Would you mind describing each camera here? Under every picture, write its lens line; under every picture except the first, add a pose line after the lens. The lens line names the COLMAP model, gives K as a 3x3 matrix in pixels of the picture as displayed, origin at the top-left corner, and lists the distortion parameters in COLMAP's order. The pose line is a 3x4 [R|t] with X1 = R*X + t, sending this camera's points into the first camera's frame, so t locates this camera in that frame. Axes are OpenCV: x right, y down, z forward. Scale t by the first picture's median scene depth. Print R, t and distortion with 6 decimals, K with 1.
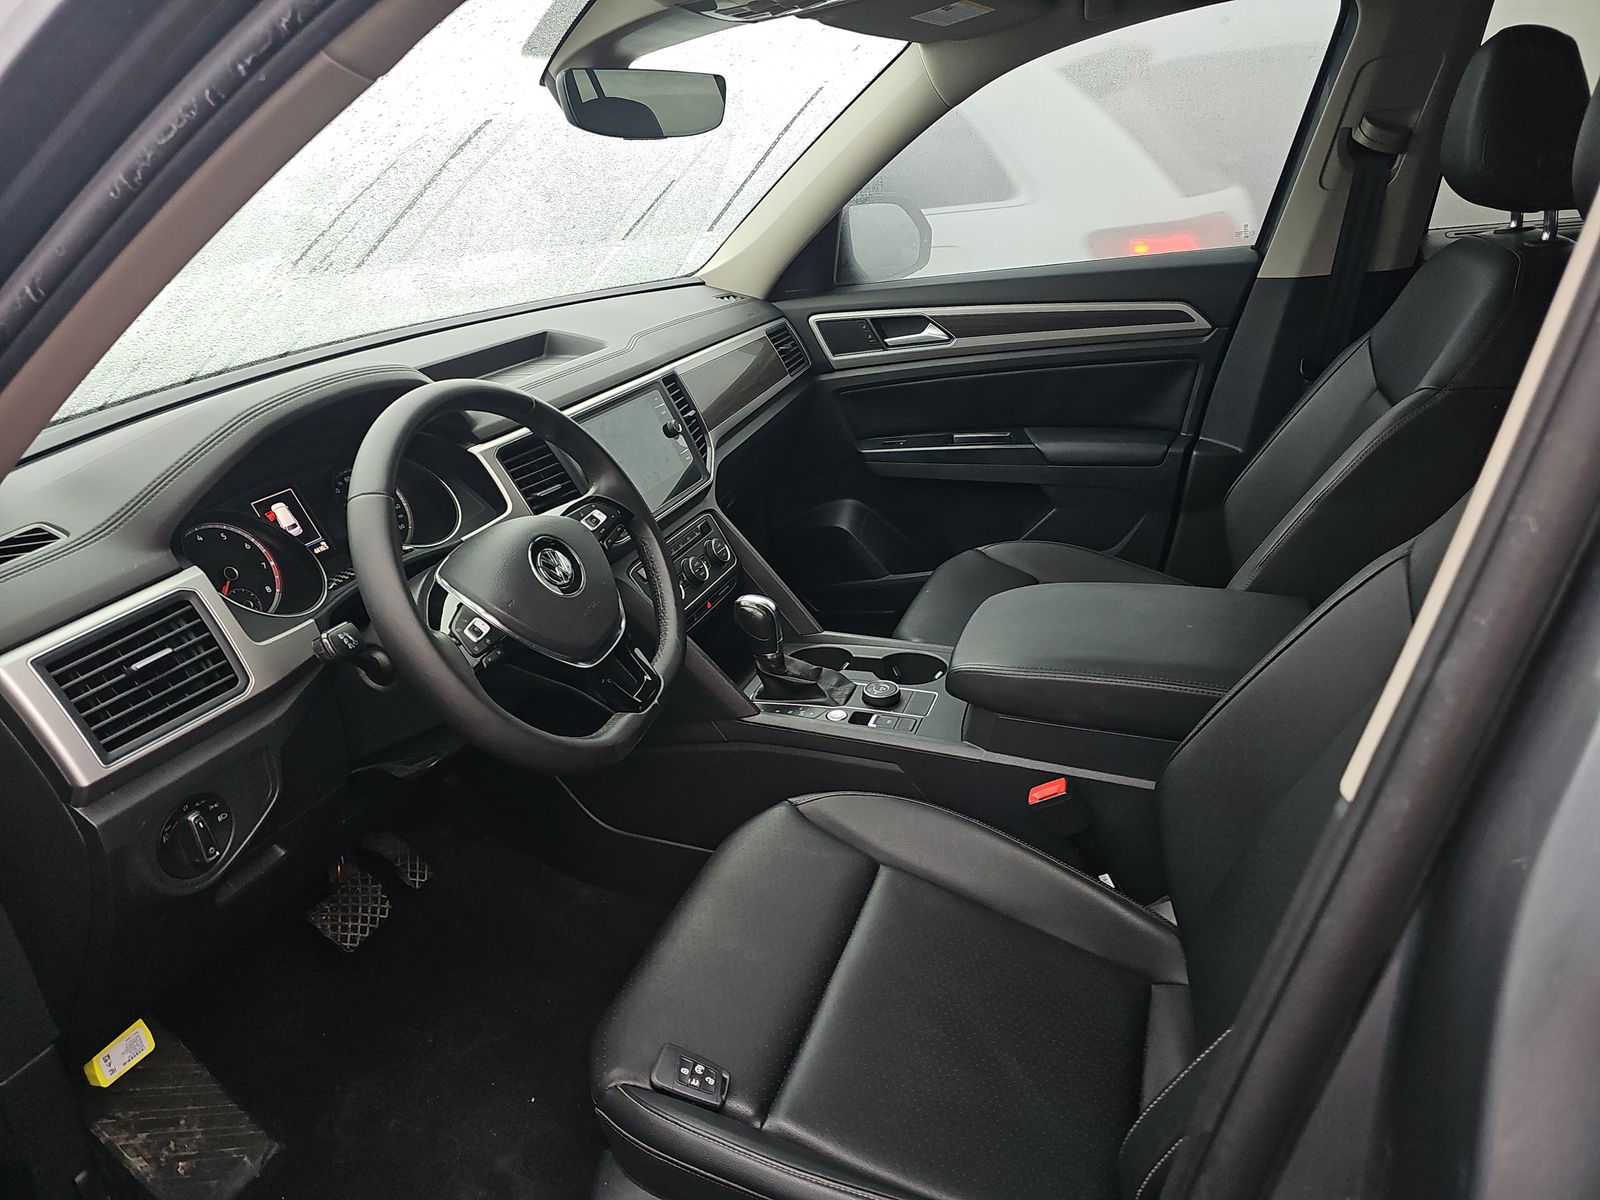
lens RADIAL K [[1074.7, 0, 787.1], [0, 1074.7, 606.3], [0, 0, 1]] dist [0.071154, -0.082666]
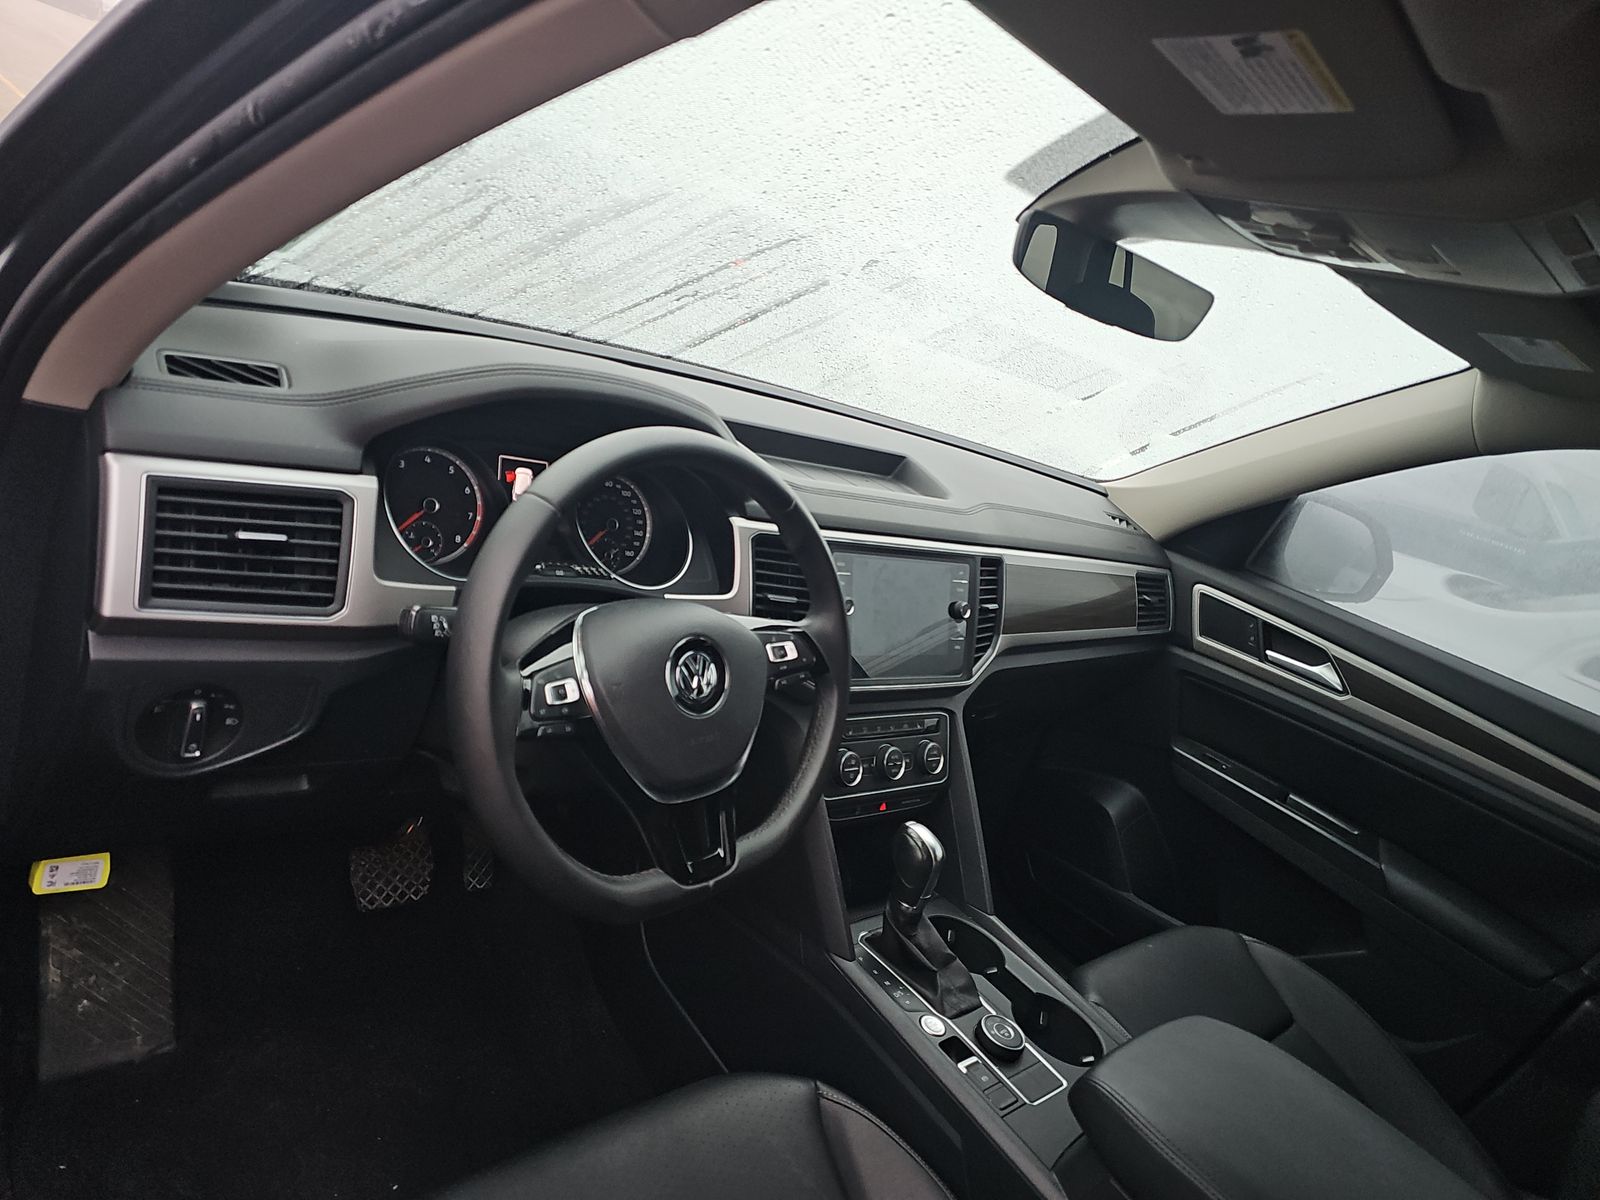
lens RADIAL K [[1079.1, 0, 756.0], [0, 1079.1, 575.2], [0, 0, 1]] dist [0.122026, -0.168056]
pose [[0.802856, 0.492506, -0.335946, 0.052741], [-0.539015, 0.840428, -0.056067, -0.062419], [0.254725, 0.226093, 0.940211, 0.152867]]
